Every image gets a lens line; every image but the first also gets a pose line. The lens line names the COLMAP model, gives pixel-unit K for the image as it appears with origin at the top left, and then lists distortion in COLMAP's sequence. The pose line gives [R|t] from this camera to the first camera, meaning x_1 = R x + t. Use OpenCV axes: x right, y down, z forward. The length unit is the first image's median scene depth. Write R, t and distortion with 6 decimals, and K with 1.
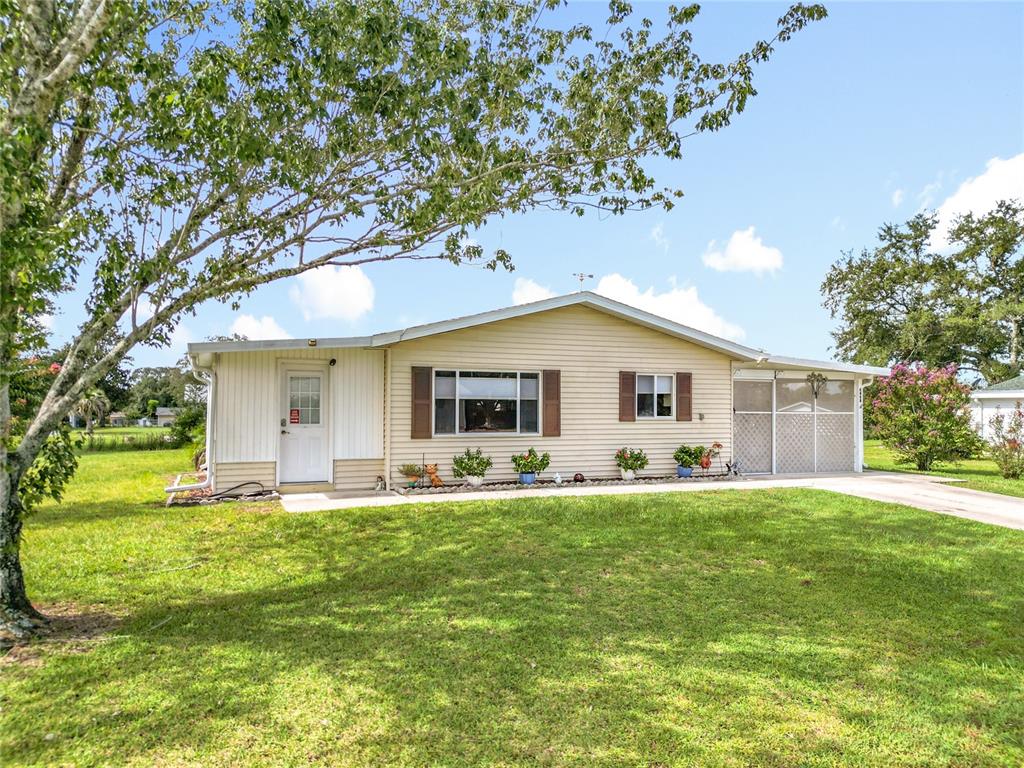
lens RADIAL K [[717.4, 0, 512.0], [0, 717.4, 384.0], [0, 0, 1]] dist [0.062885, -0.000921]
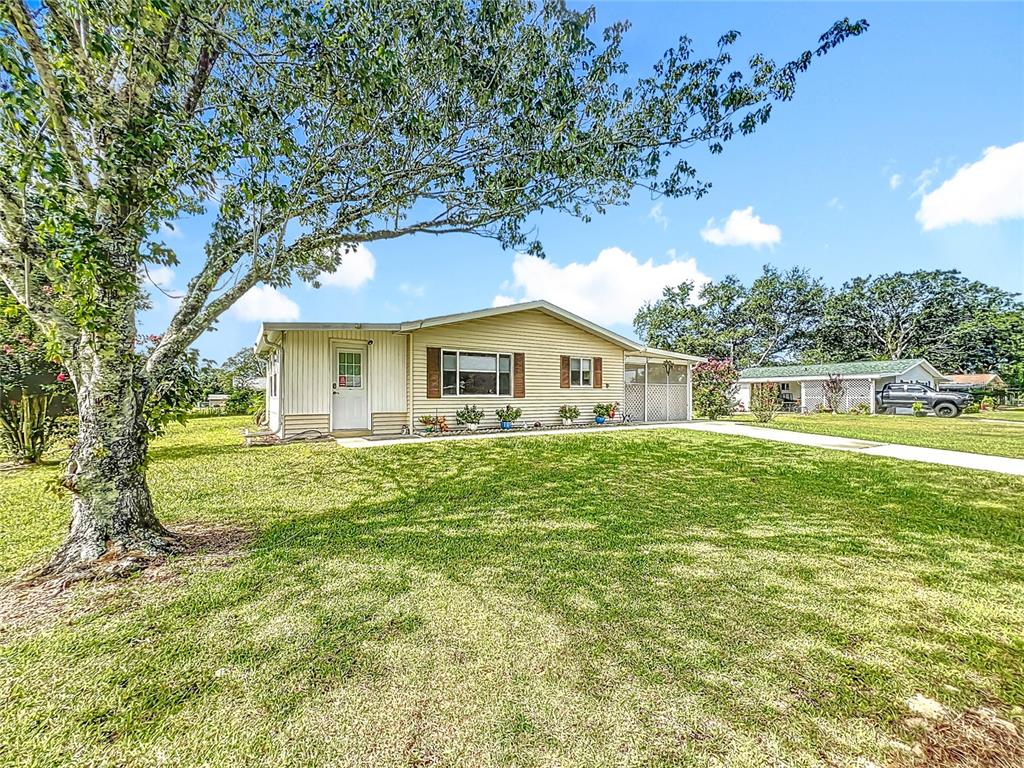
lens RADIAL K [[424.0, 0, 512.0], [0, 424.0, 384.0], [0, 0, 1]] dist [-0.001030, -0.000118]
pose [[0.985671, -0.000611, 0.168676, -0.109066], [-0.000115, 0.999991, 0.004293, 0.041913], [-0.168677, -0.004251, 0.985662, 0.139032]]
